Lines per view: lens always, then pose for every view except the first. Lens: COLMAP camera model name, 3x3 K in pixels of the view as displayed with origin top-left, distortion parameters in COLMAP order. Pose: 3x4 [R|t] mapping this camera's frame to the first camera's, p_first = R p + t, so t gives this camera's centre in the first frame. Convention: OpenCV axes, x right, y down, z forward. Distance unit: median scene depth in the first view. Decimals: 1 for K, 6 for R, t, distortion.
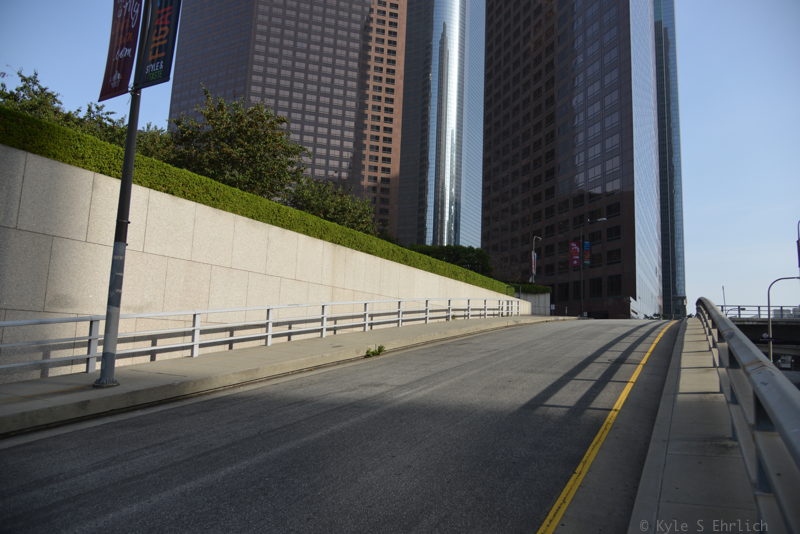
lens RADIAL K [[547.7, 0, 398.0], [0, 547.7, 266.7], [0, 0, 1]] dist [-0.037130, 0.002244]
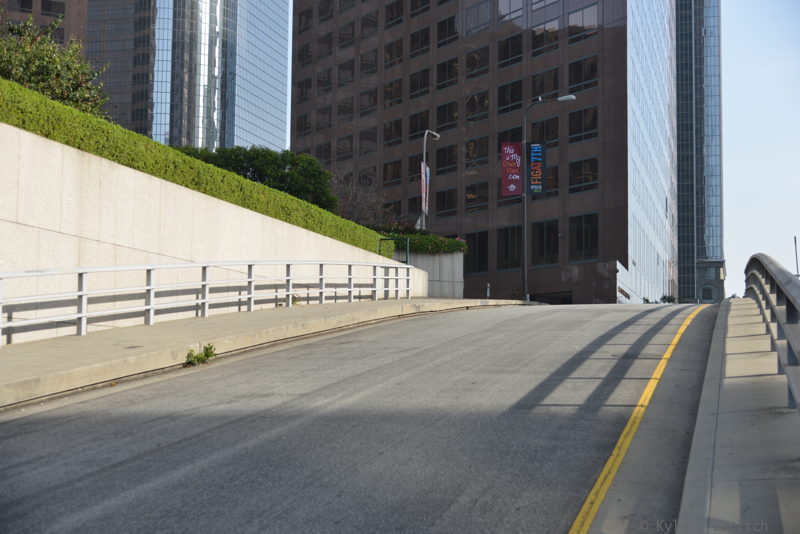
lens RADIAL K [[1308.8, 0, 400.0], [0, 1308.8, 267.0], [0, 0, 1]] dist [-0.013164, 0.009538]
pose [[0.970050, -0.009357, 0.242725, -0.053893], [-0.004074, 0.998491, 0.054770, -0.001086], [-0.242871, -0.054118, 0.968548, -0.095580]]
